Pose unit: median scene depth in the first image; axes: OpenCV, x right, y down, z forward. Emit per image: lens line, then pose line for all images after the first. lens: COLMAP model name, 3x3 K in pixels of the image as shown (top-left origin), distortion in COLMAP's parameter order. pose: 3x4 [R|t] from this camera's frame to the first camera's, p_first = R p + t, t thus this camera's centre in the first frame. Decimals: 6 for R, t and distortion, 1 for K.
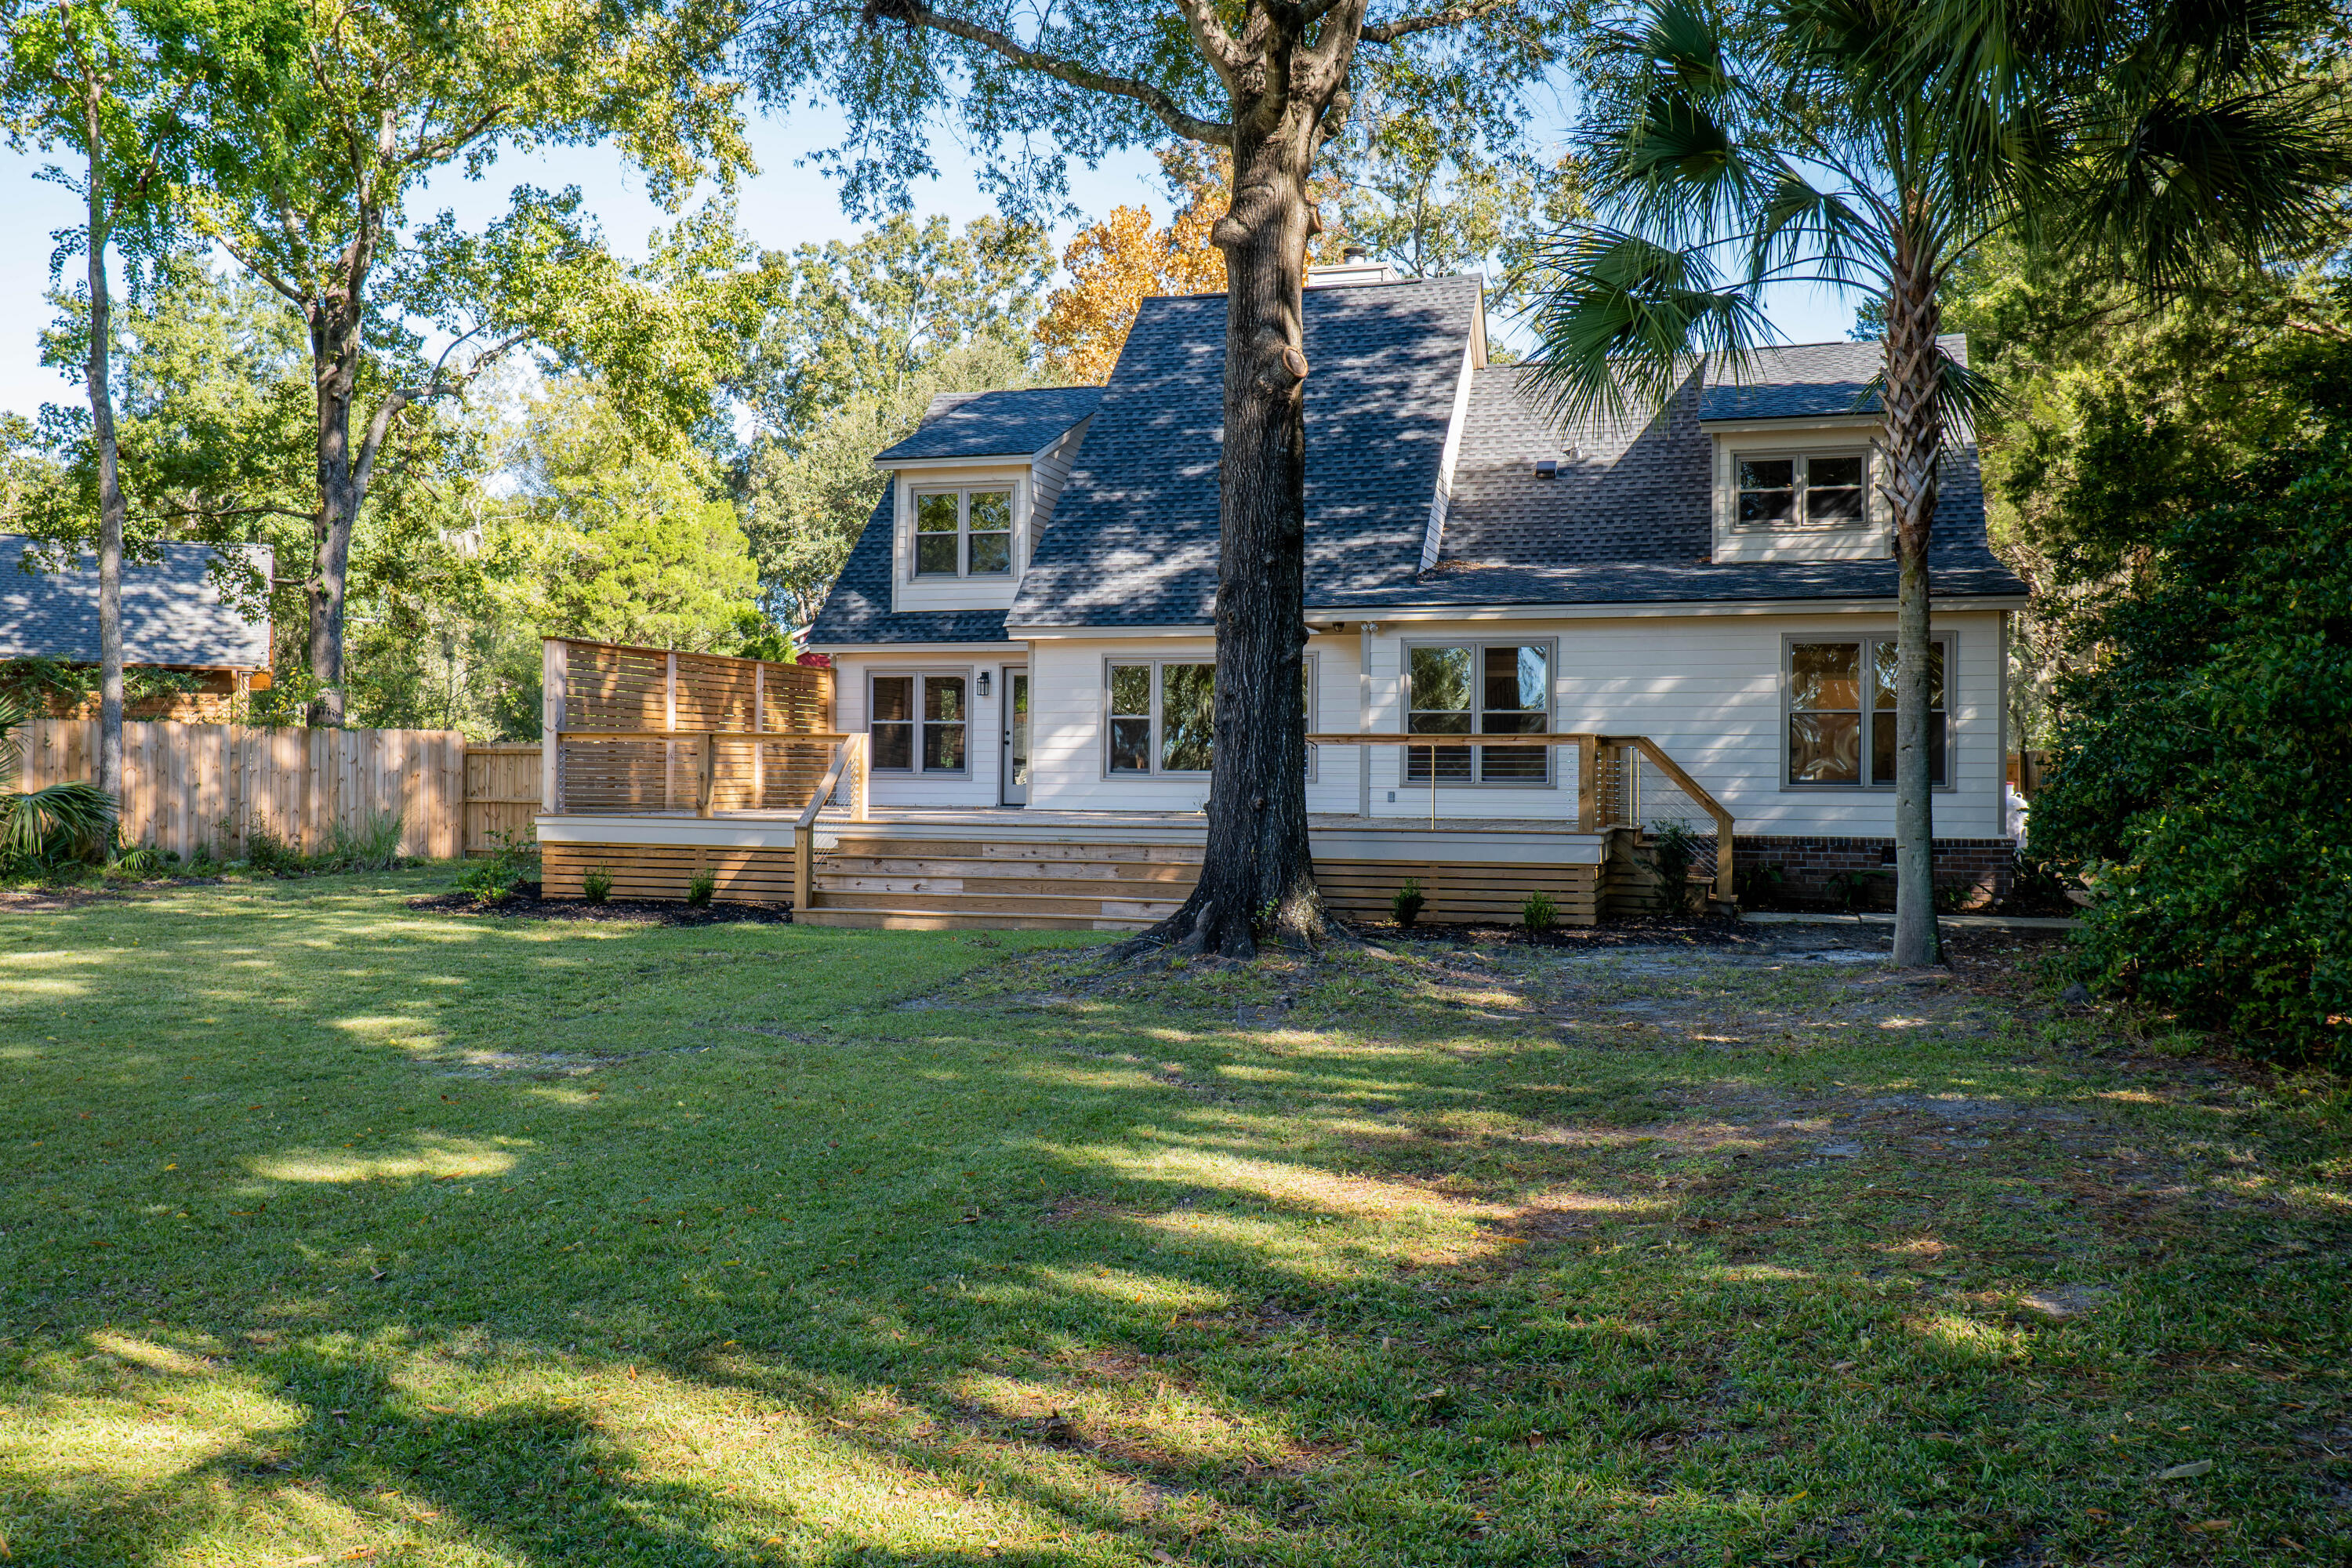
lens RADIAL K [[2071.7, 0, 1175.2], [0, 2071.7, 785.9], [0, 0, 1]] dist [-0.042947, -0.000433]
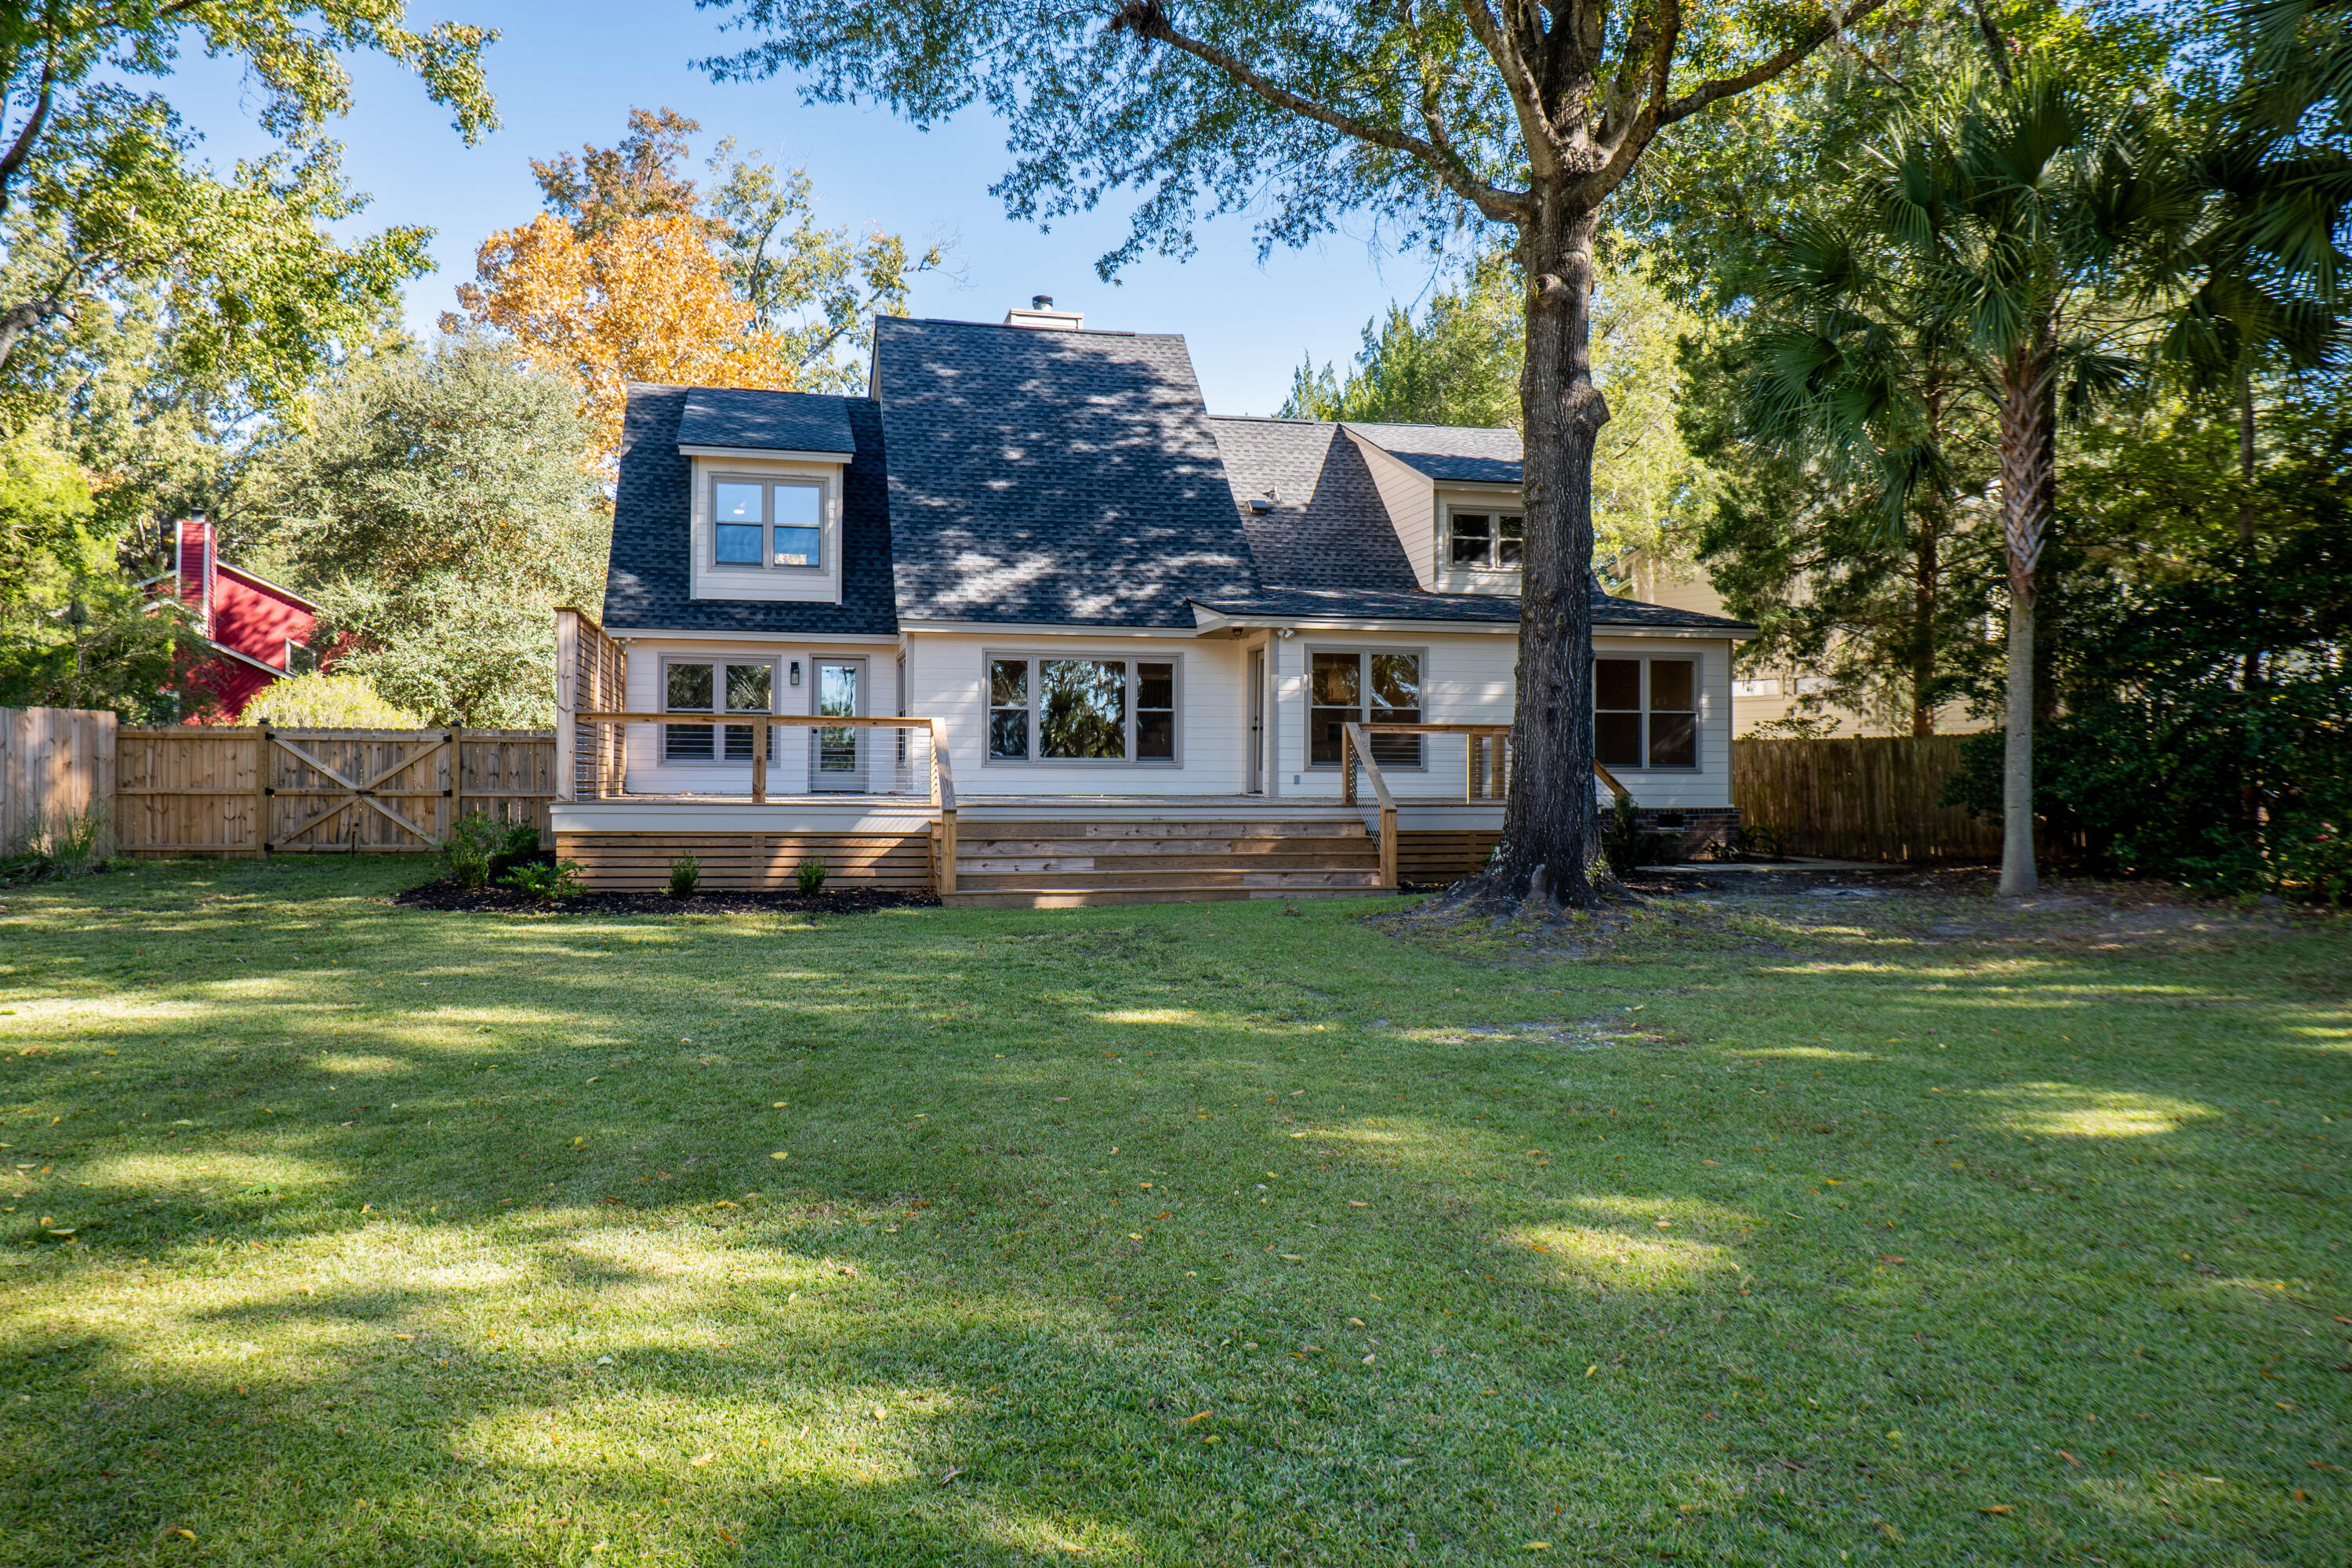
lens RADIAL K [[1736.0, 0, 1173.6], [0, 1736.0, 789.5], [0, 0, 1]] dist [0.031974, -0.000823]
pose [[0.850299, -0.007560, 0.526246, -0.387375], [0.004186, 0.999962, 0.007601, 0.002656], [-0.526283, -0.004260, 0.850299, 0.163711]]
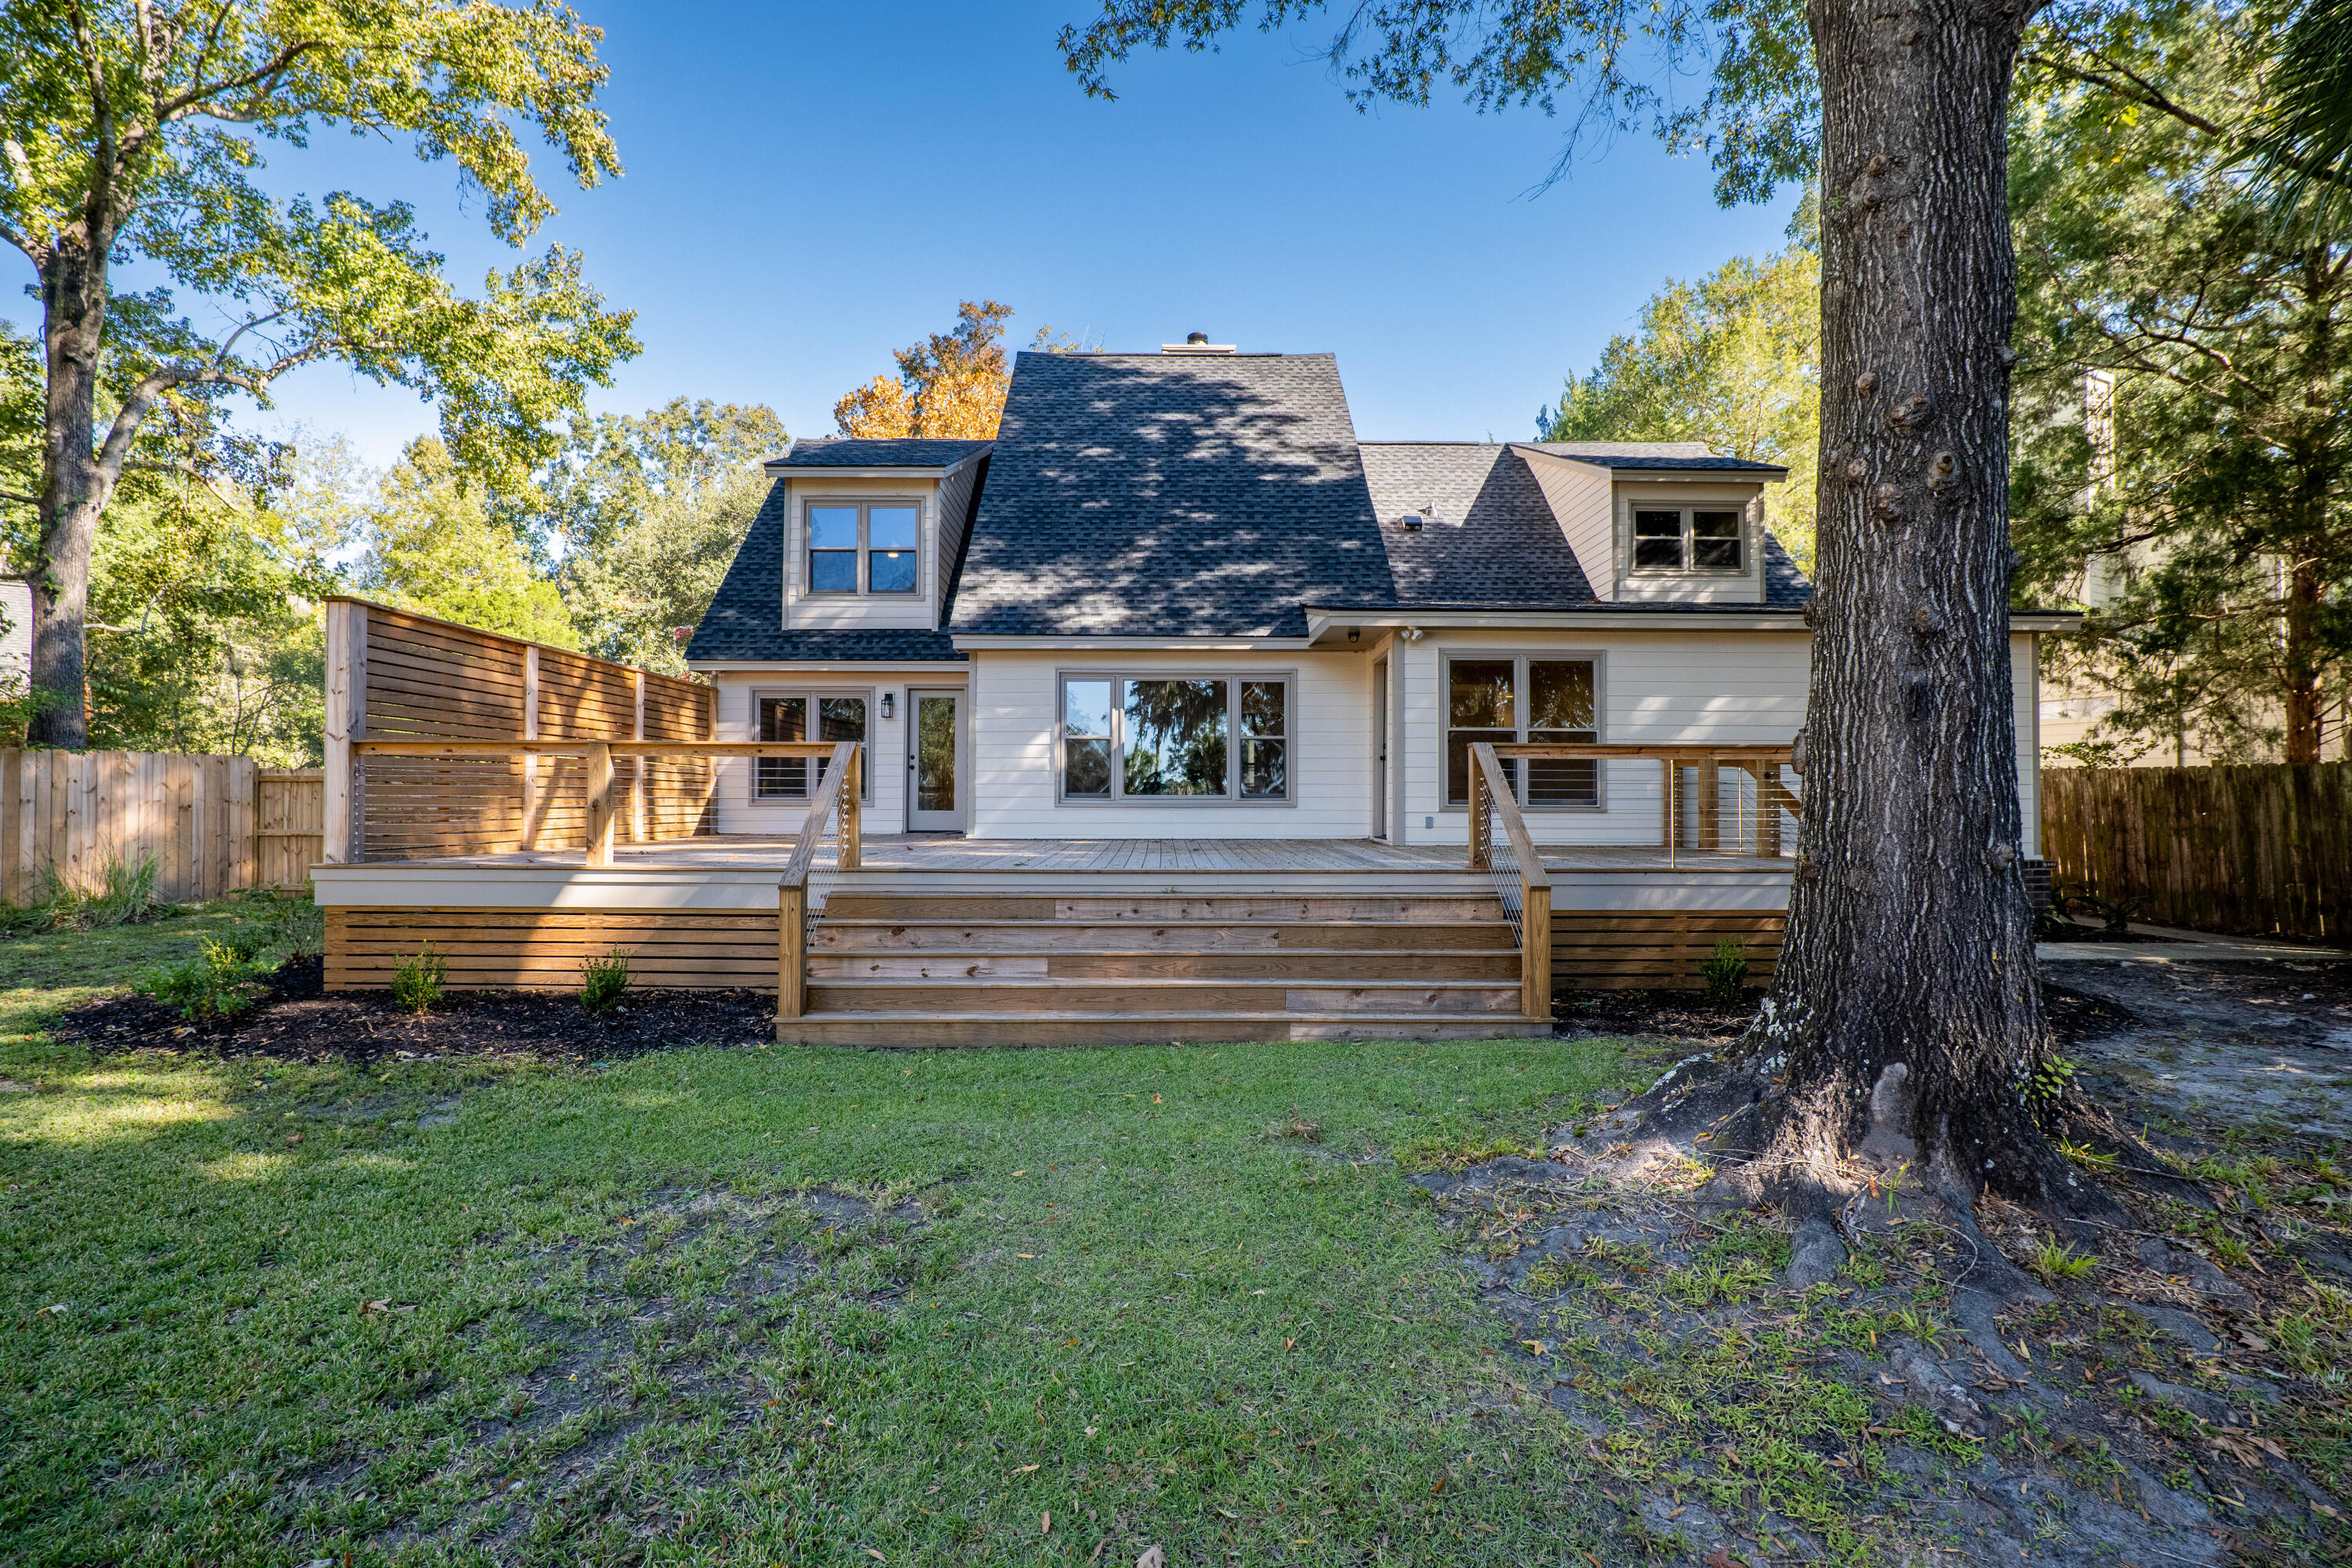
lens RADIAL K [[1100.4, 0, 1173.1], [0, 1100.4, 793.2], [0, 0, 1]] dist [-0.018291, 0.000916]
pose [[0.948585, -0.003195, 0.316507, -0.128165], [0.006005, 0.999951, -0.007905, -0.003686], [-0.316467, 0.009399, 0.948557, 0.471223]]
